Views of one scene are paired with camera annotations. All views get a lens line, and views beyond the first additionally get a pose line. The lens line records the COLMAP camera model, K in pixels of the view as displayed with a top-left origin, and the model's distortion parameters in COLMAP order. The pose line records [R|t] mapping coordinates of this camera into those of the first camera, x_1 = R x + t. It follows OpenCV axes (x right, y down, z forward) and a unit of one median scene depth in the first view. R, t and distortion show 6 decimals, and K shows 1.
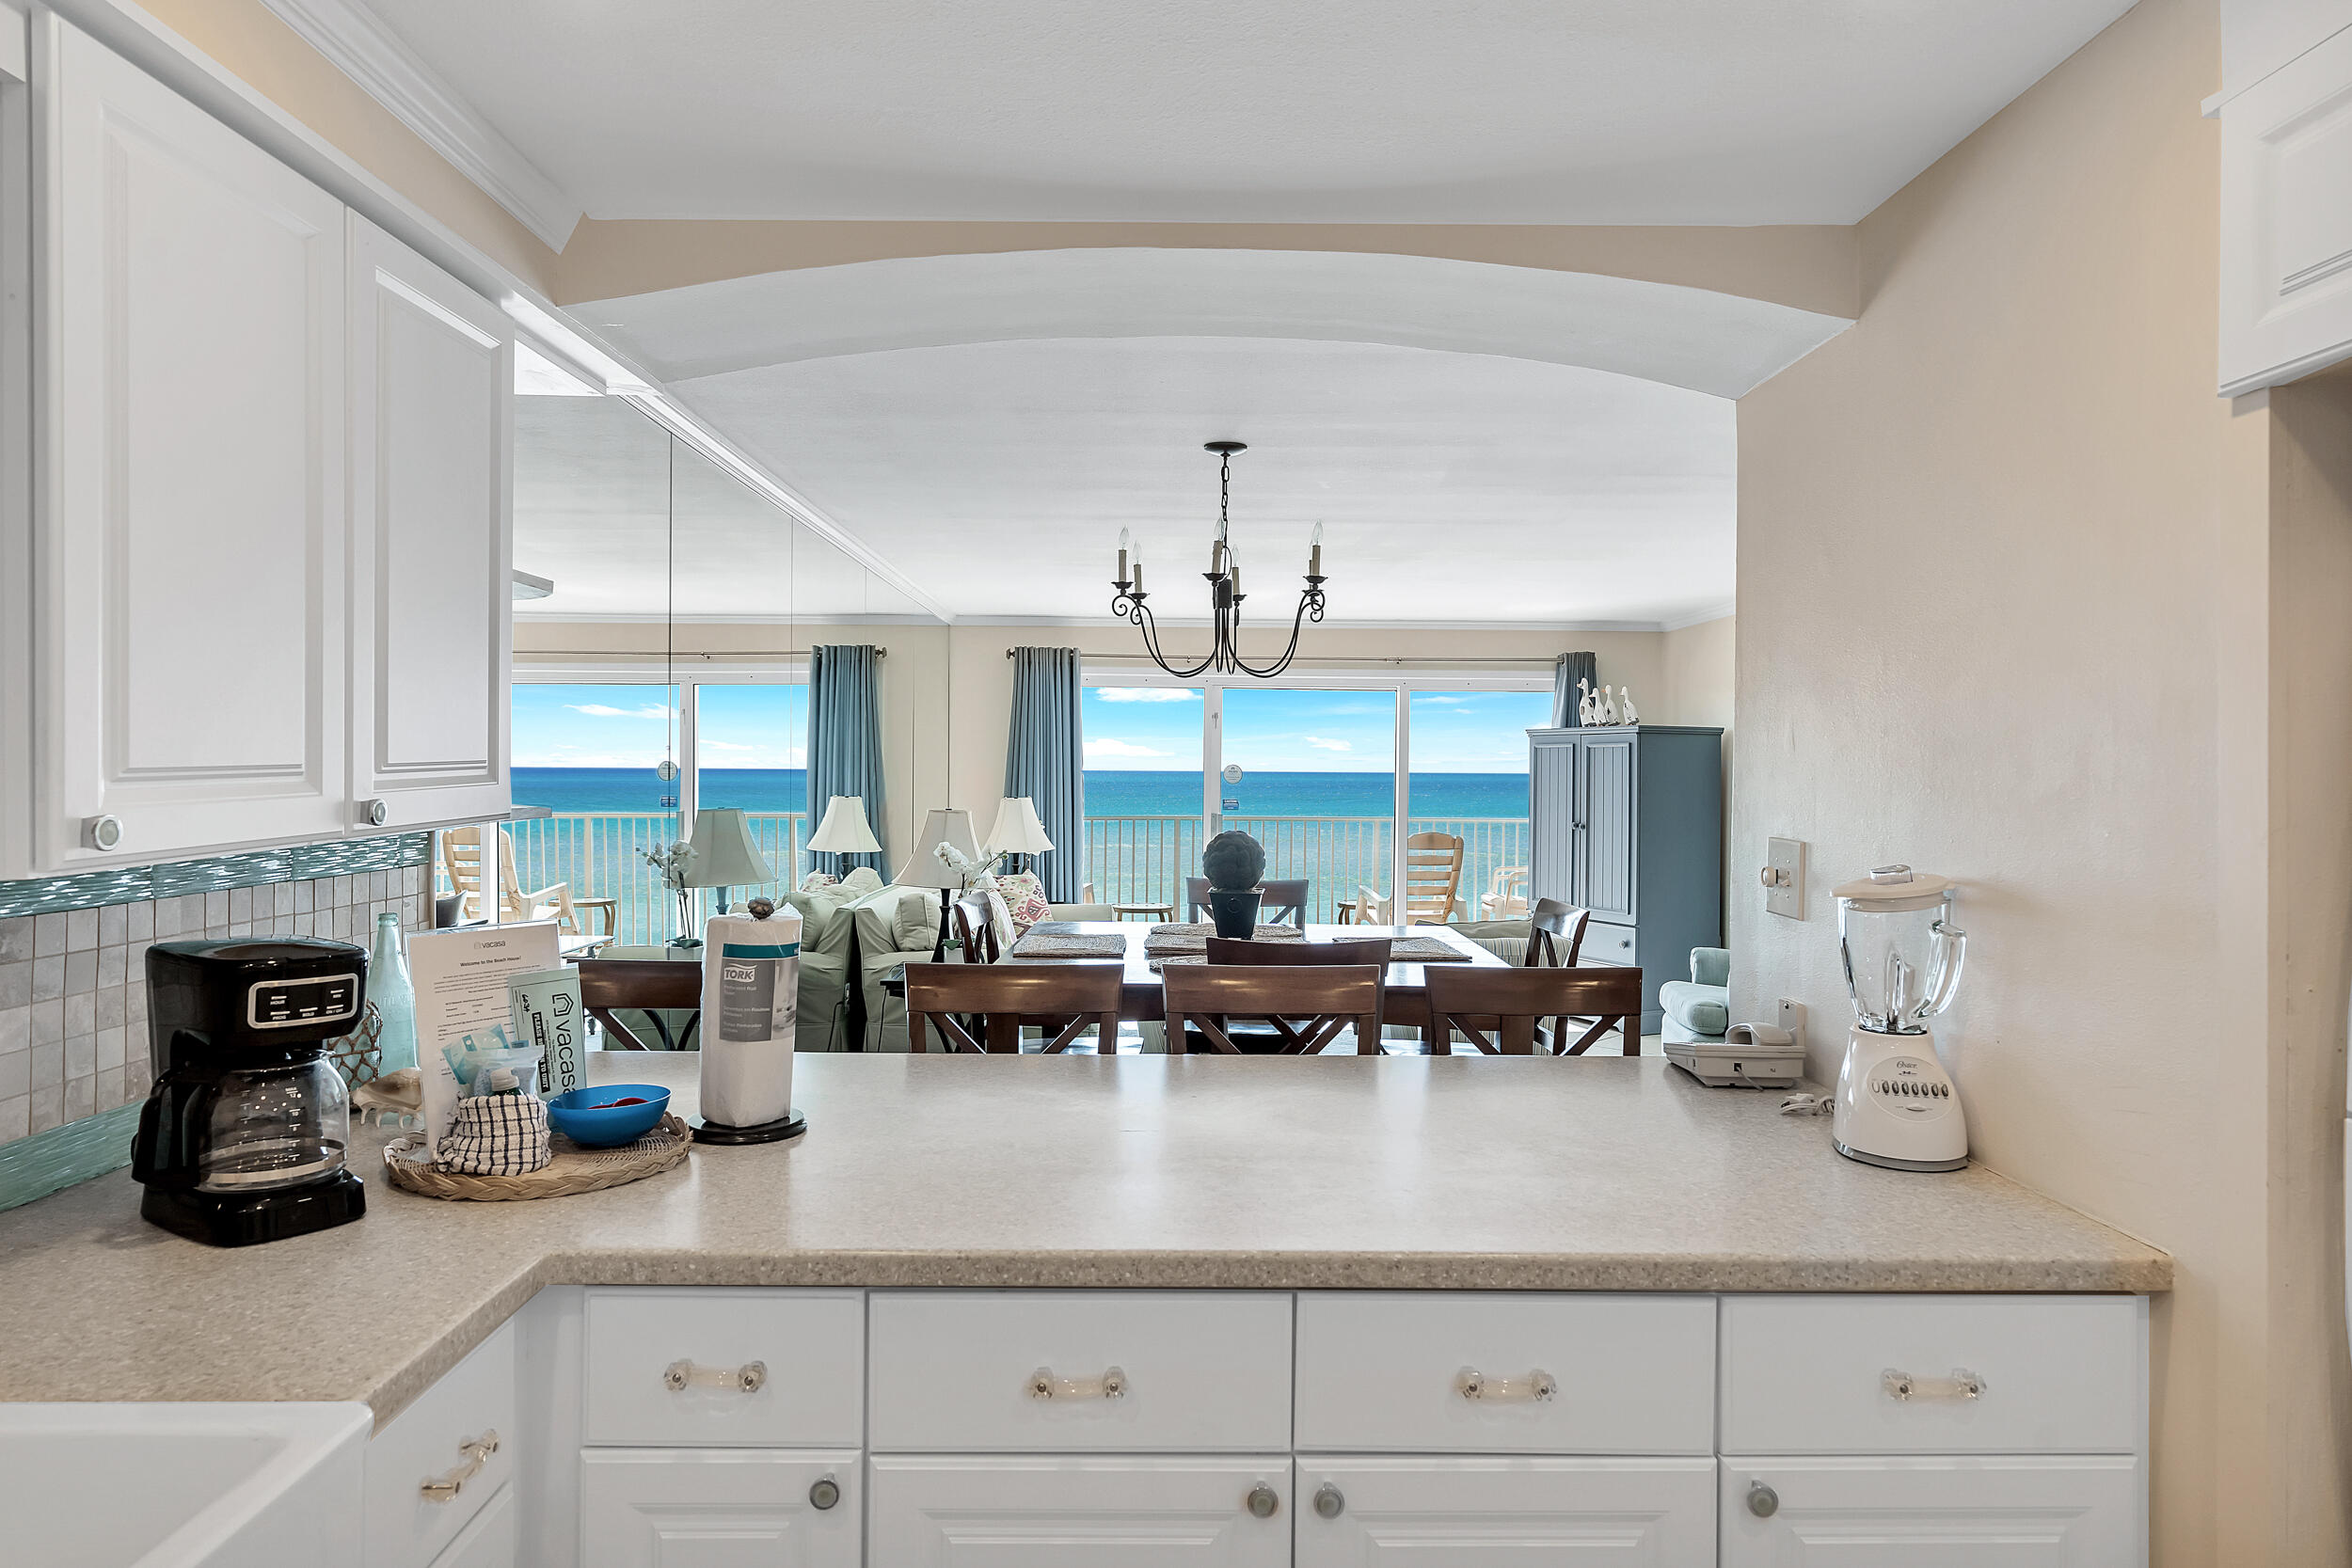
lens RADIAL K [[1467.6, 0, 1171.3], [0, 1467.6, 773.7], [0, 0, 1]] dist [-0.004349, -0.000478]
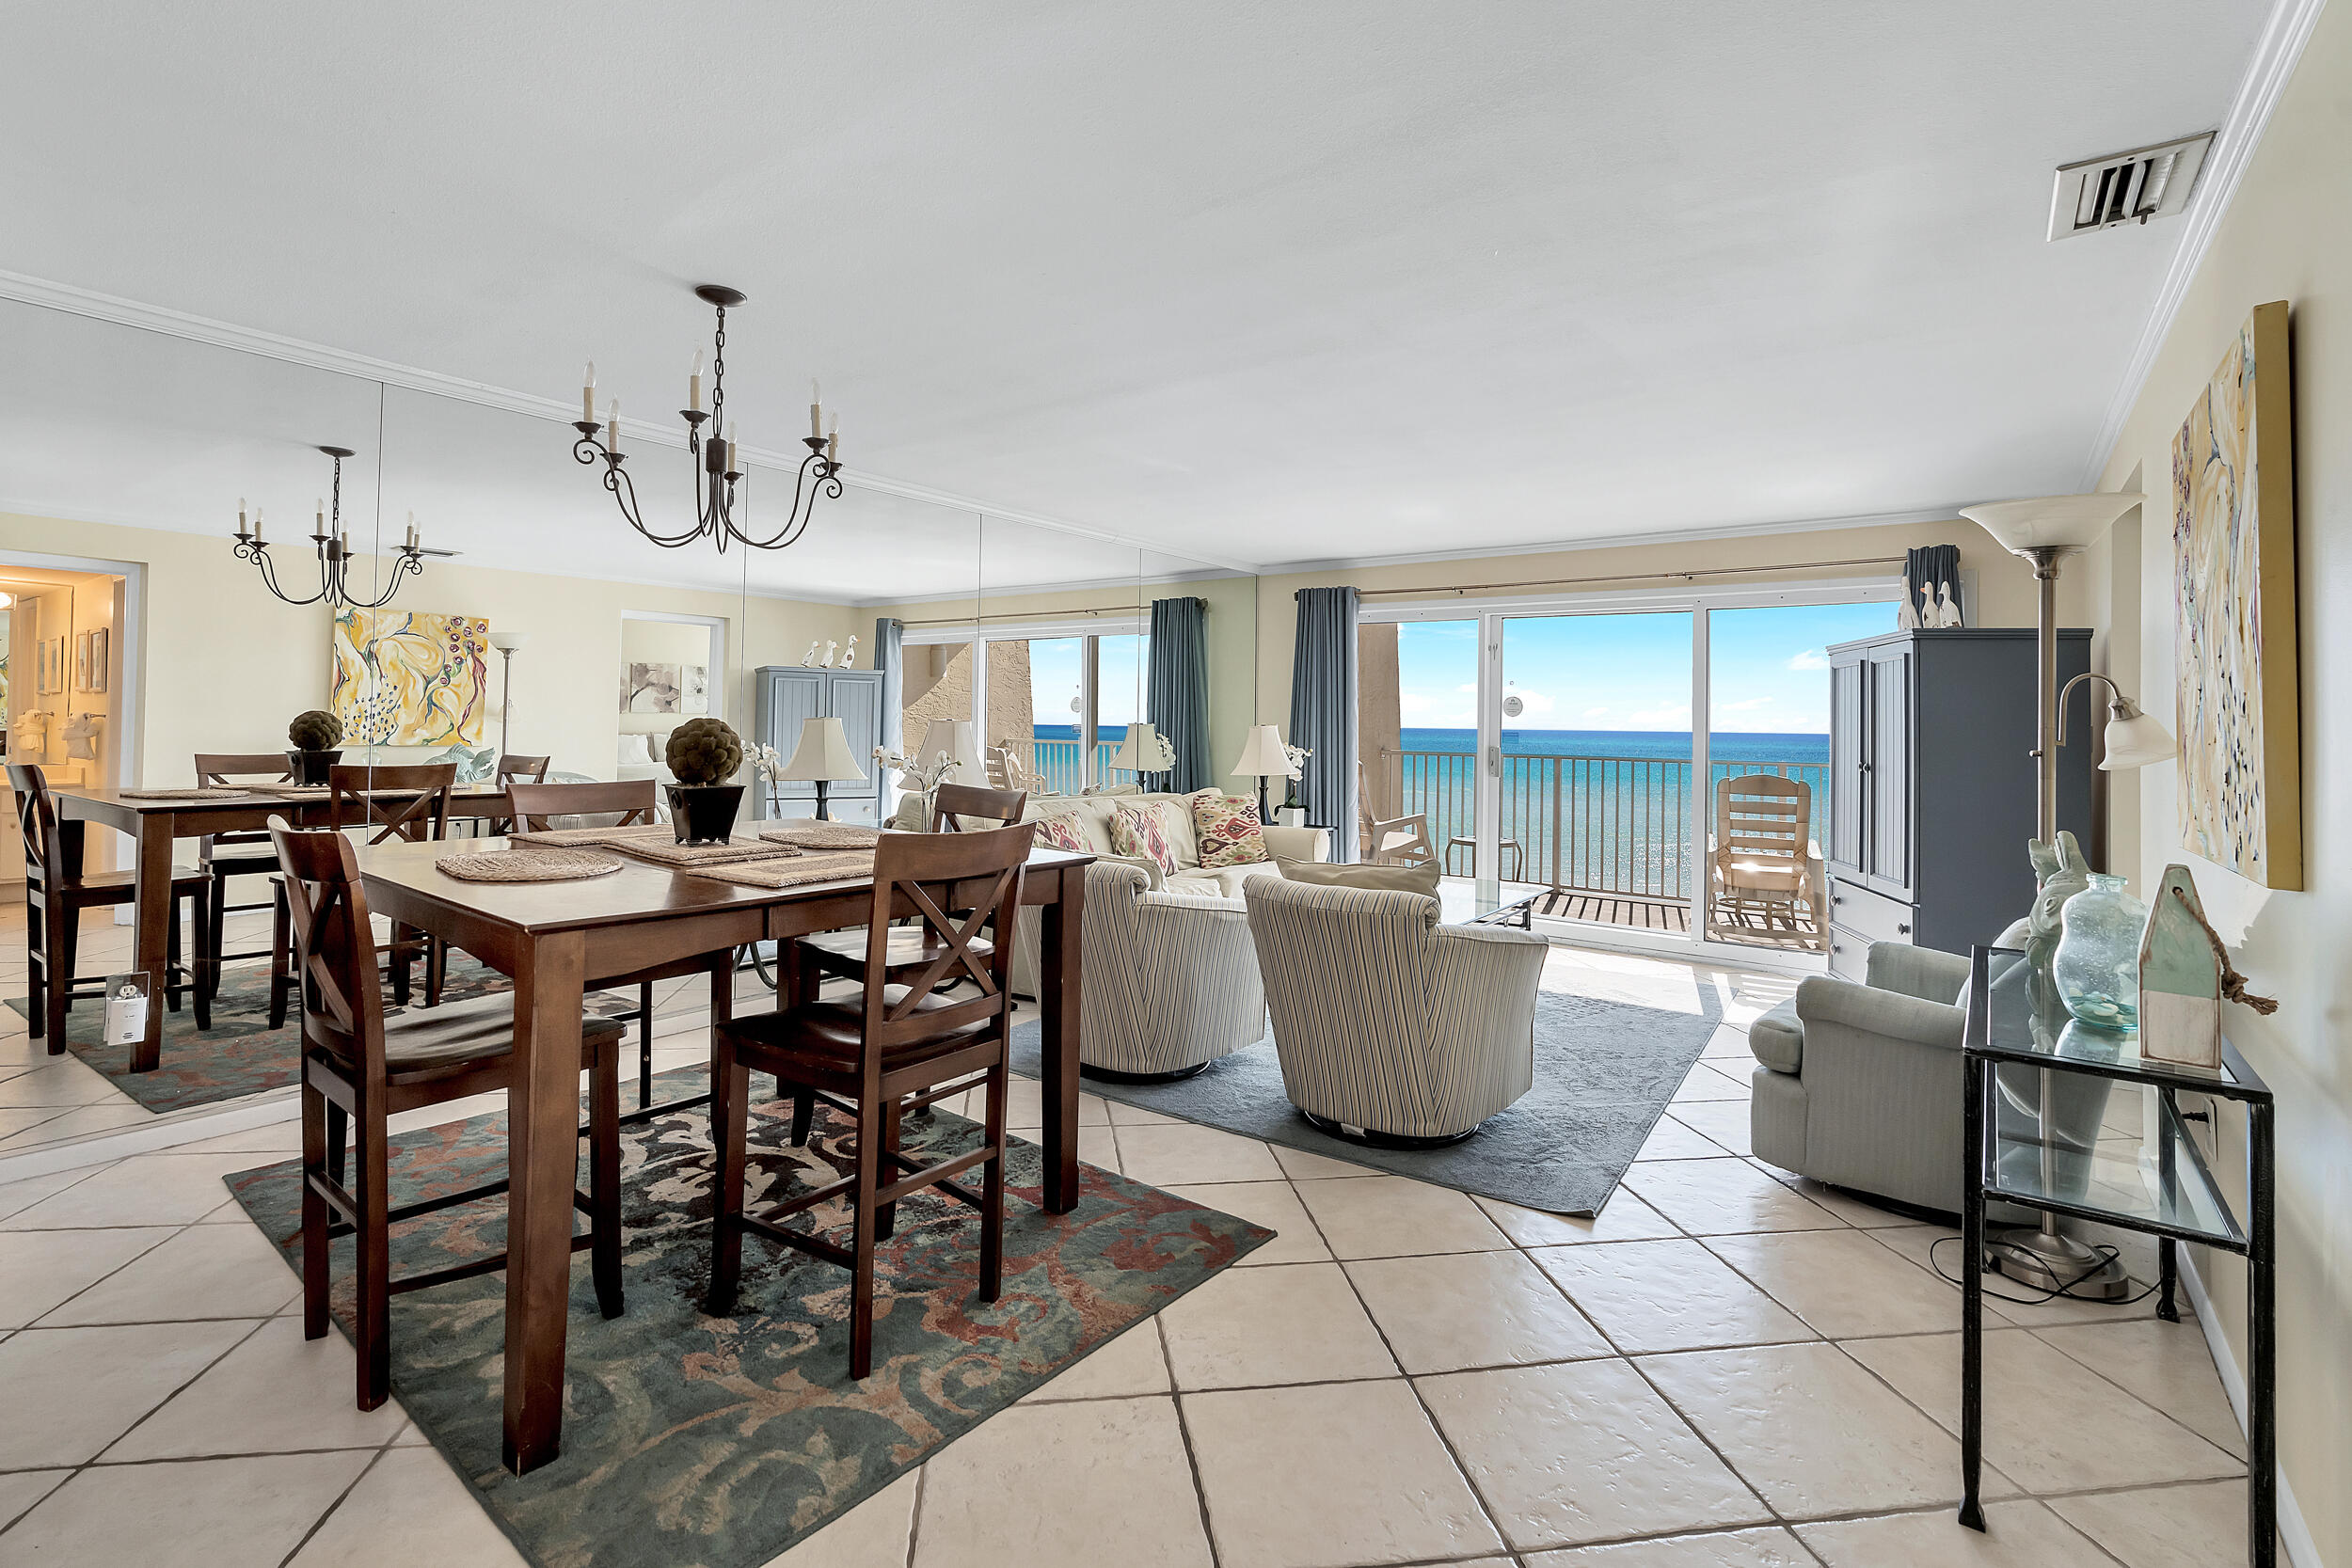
lens RADIAL K [[1068.9, 0, 1173.4], [0, 1068.9, 680.7], [0, 0, 1]] dist [-0.009532, 0.002386]
pose [[0.793930, -0.018263, -0.607734, 1.223248], [-0.012990, 0.998811, -0.046984, 0.081769], [0.607870, 0.045197, 0.792749, 1.280816]]
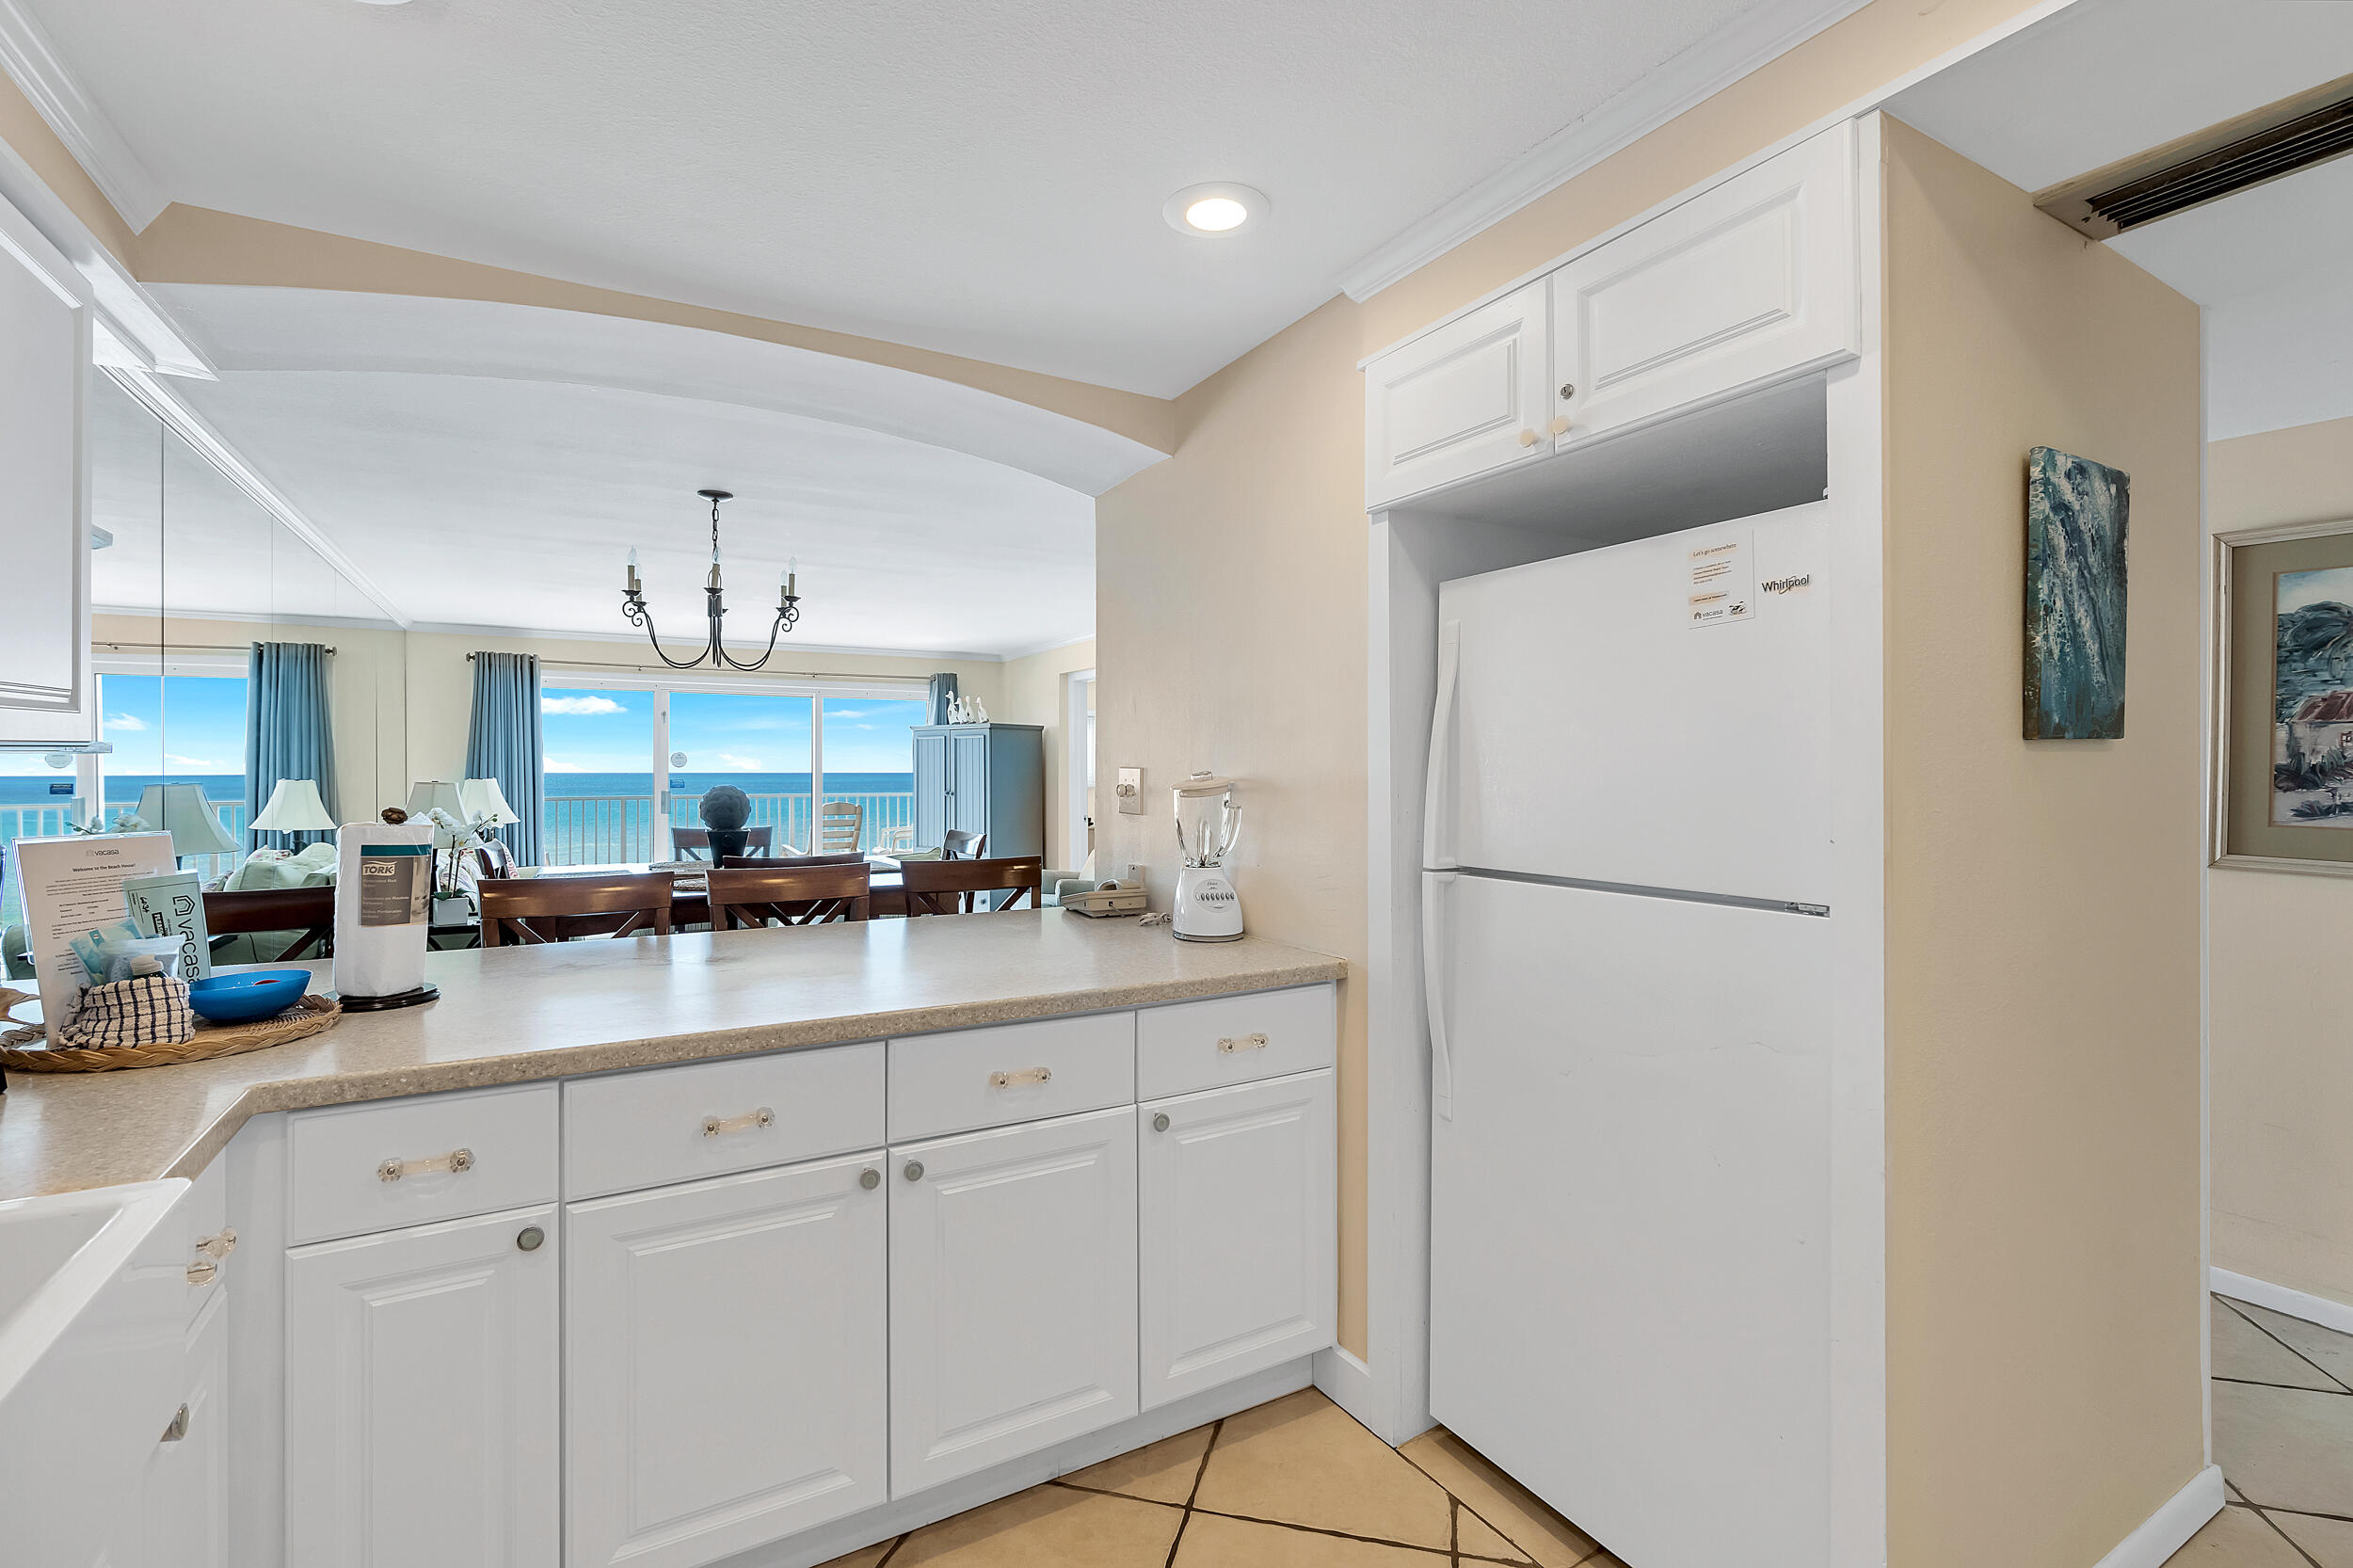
lens RADIAL K [[1069.4, 0, 1188.3], [0, 1069.4, 774.1], [0, 0, 1]] dist [-0.009532, 0.002386]
pose [[0.867300, -0.010067, 0.497684, -0.149900], [0.010093, 0.999946, 0.002638, 0.061827], [-0.497683, 0.002735, 0.867355, -0.088332]]
